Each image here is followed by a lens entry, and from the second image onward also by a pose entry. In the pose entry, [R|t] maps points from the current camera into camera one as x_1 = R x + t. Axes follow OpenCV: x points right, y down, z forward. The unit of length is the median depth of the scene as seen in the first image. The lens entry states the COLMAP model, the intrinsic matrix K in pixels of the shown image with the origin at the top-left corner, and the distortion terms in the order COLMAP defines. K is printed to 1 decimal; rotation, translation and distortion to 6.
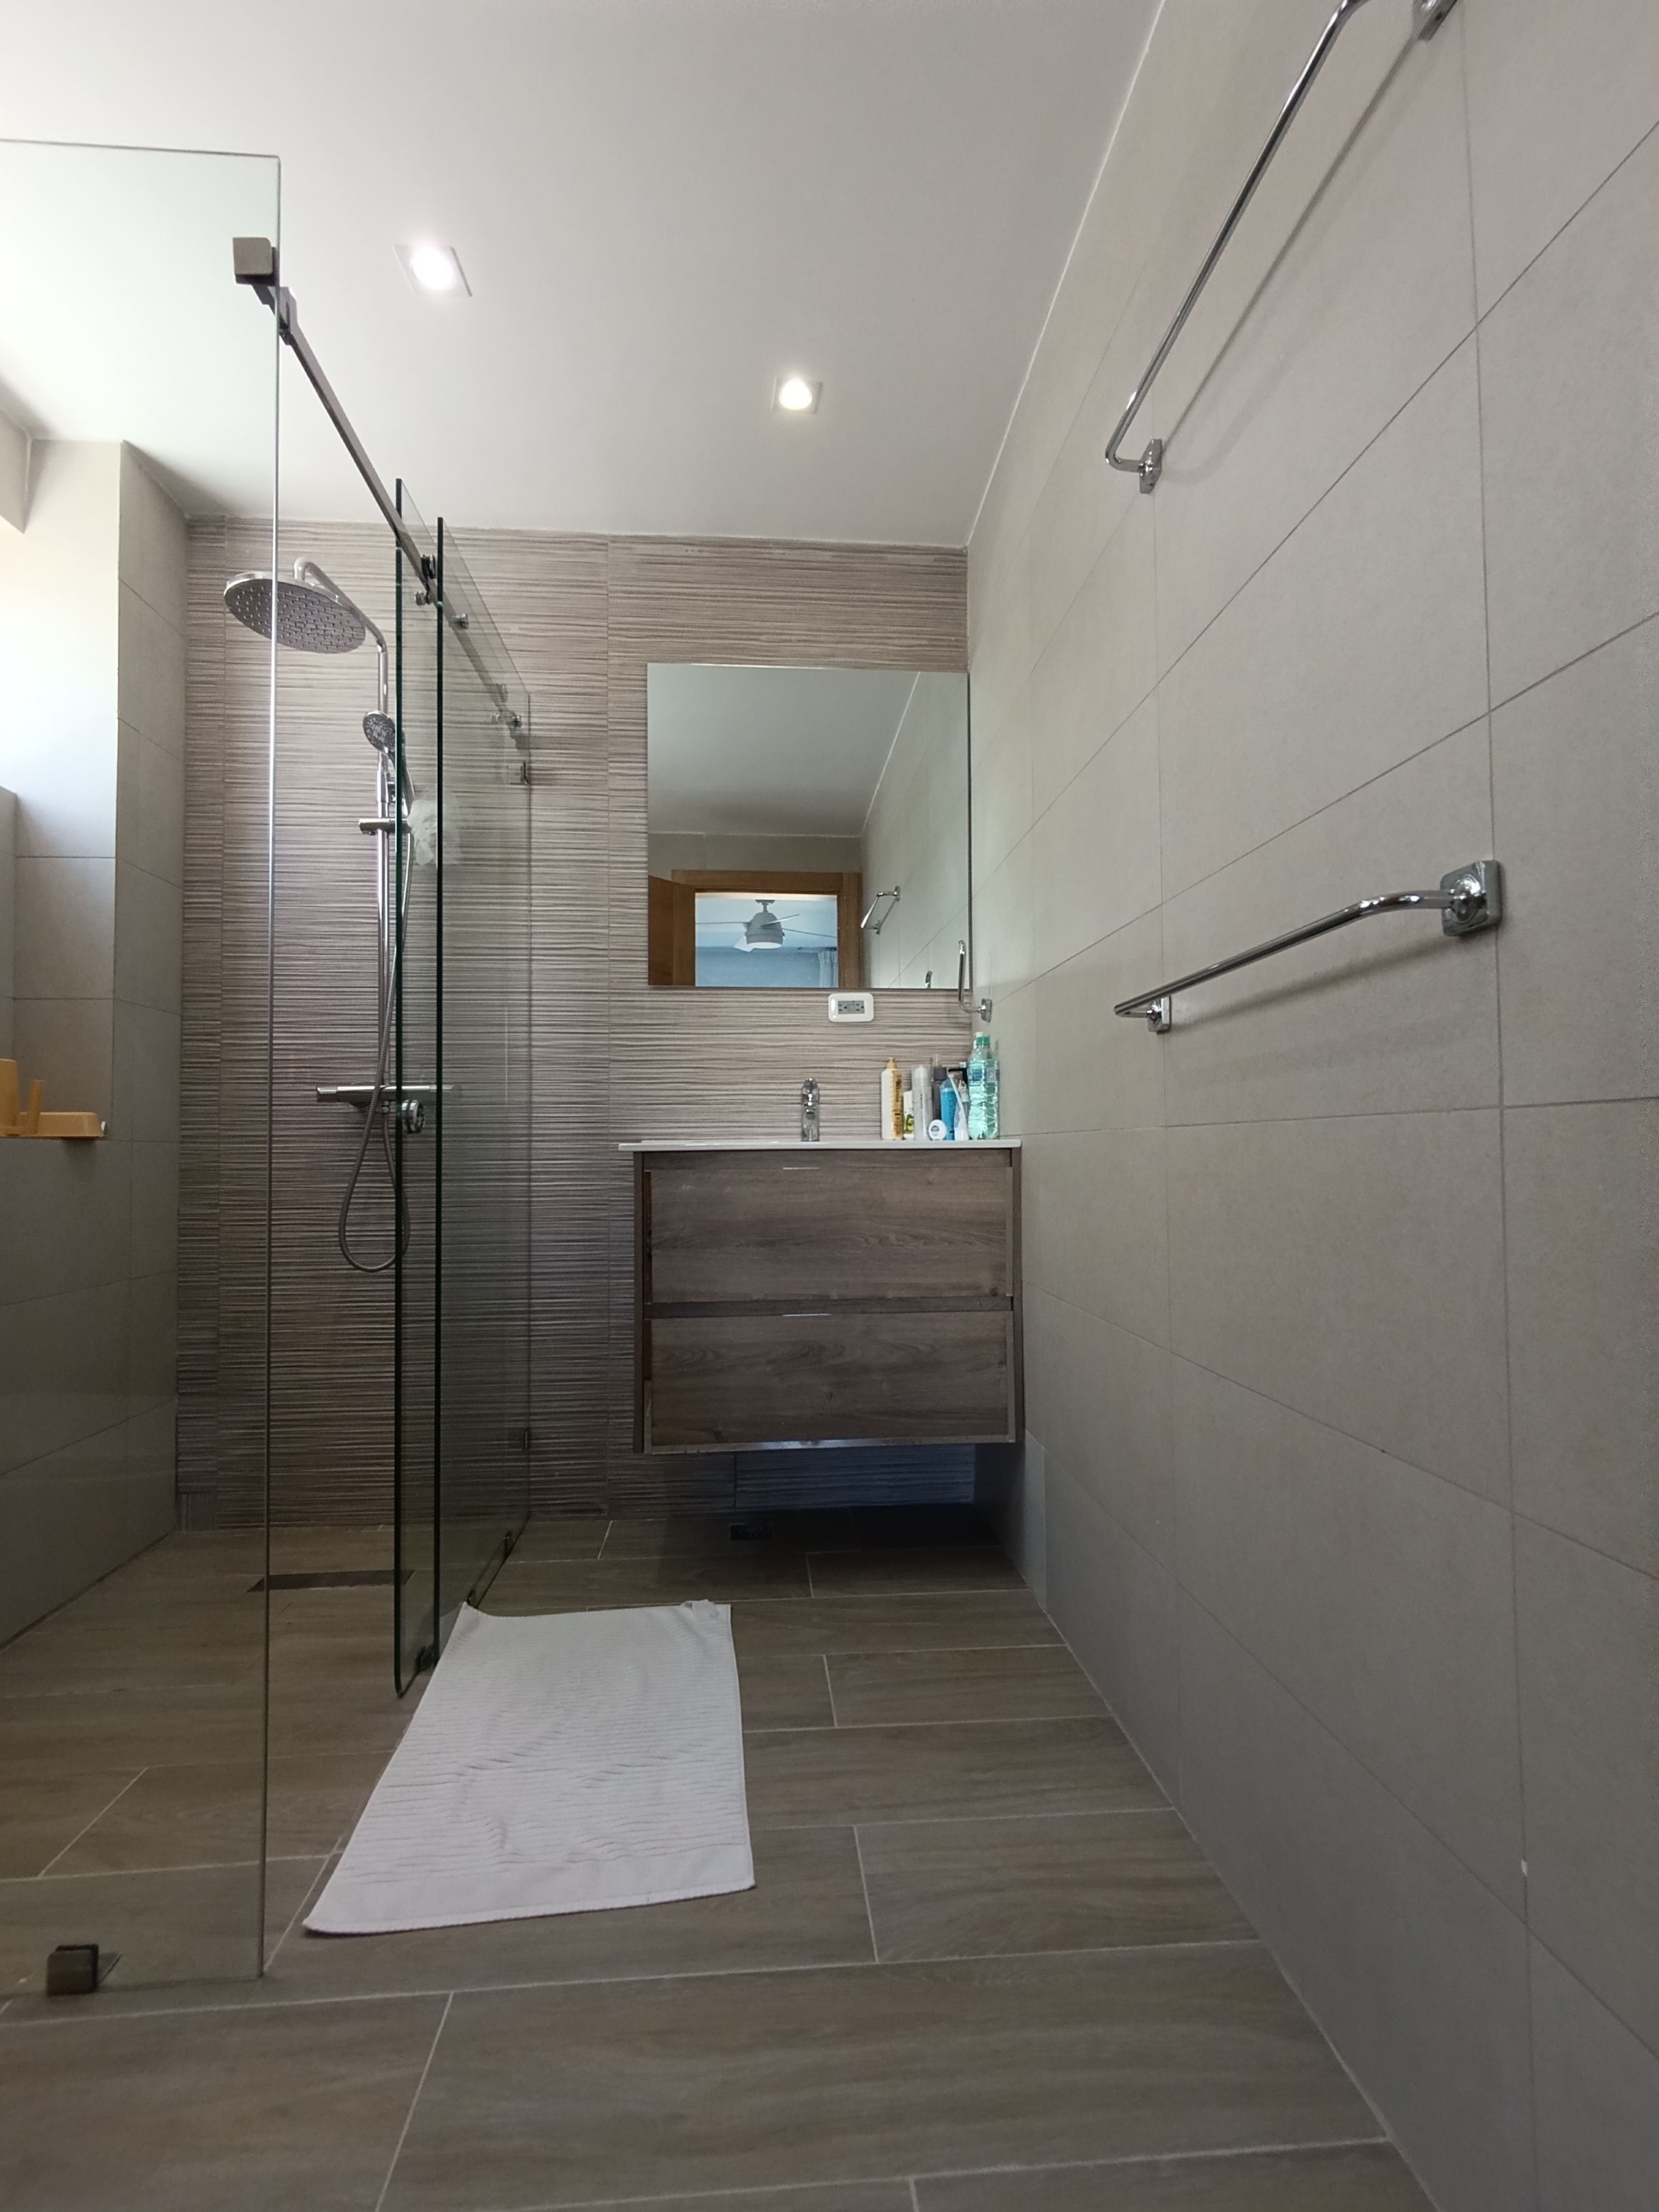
lens RADIAL K [[1025.5, 0, 820.1], [0, 1025.5, 1115.3], [0, 0, 1]] dist [0.000792, 0.000155]
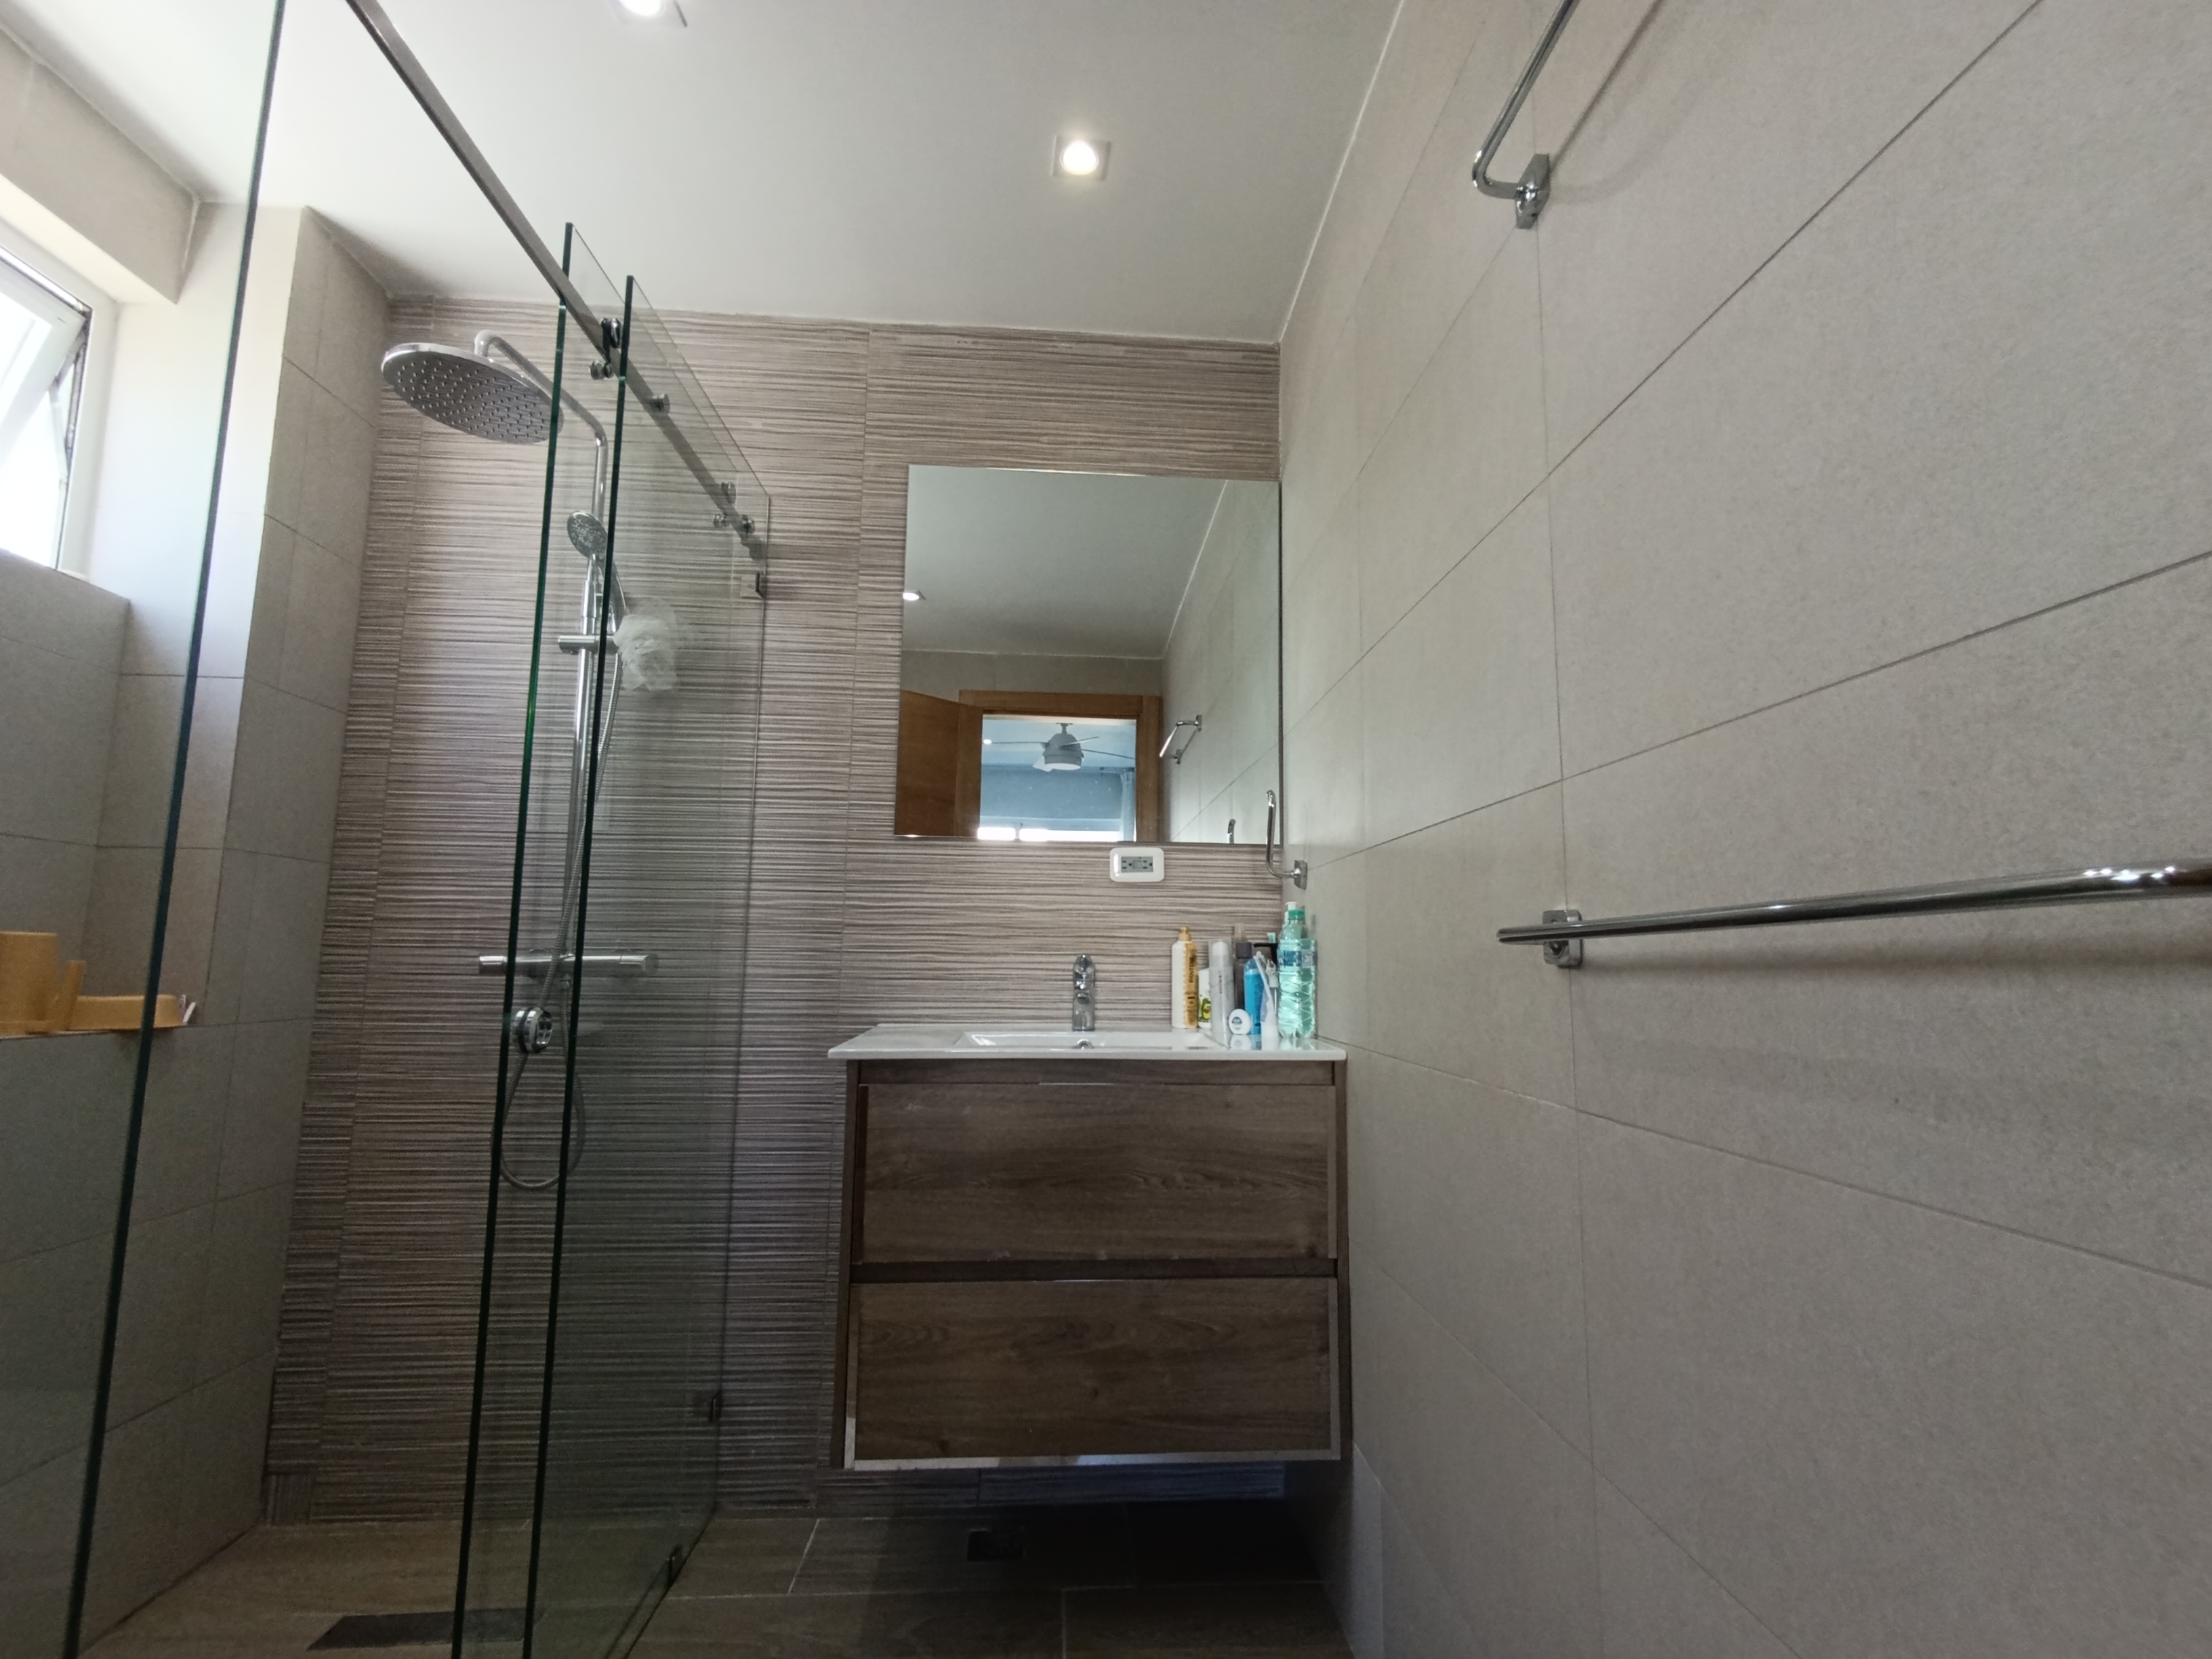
lens RADIAL K [[1025.5, 0, 1113.3], [0, 1025.5, 828.9], [0, 0, 1]] dist [0.000792, 0.000155]
pose [[0.999741, 0.017985, -0.013926, 0.023128], [-0.019222, 0.995341, -0.094485, -0.059523], [0.012162, 0.094728, 0.995429, 0.179911]]
